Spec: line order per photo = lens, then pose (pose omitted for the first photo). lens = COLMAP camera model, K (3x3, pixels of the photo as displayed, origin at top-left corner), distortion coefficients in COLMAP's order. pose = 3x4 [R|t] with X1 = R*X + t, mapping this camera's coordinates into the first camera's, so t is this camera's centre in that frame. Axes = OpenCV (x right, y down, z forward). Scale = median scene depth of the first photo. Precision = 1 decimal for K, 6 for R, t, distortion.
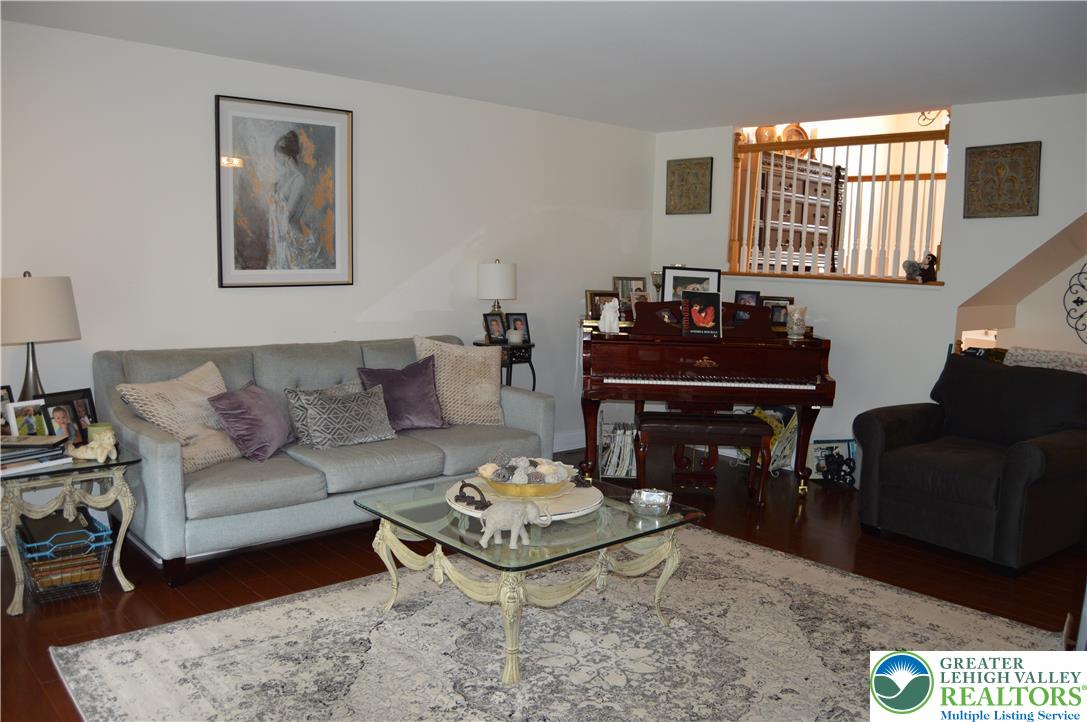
lens RADIAL K [[866.5, 0, 547.4], [0, 866.5, 363.9], [0, 0, 1]] dist [-0.087324, 0.028719]
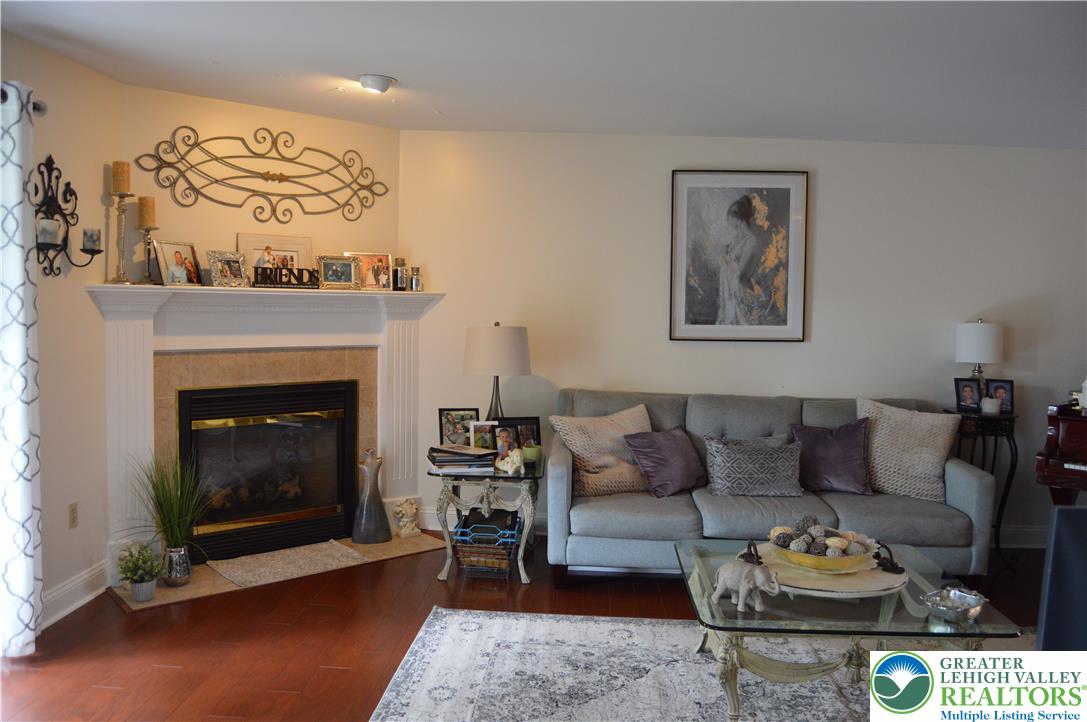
lens RADIAL K [[866.5, 0, 544.6], [0, 866.5, 361.5], [0, 0, 1]] dist [-0.087324, 0.028719]
pose [[0.709363, 0.040855, -0.703659, 0.297362], [-0.089345, 0.995478, -0.032271, -0.009868], [0.699158, 0.085761, 0.709805, 0.082804]]
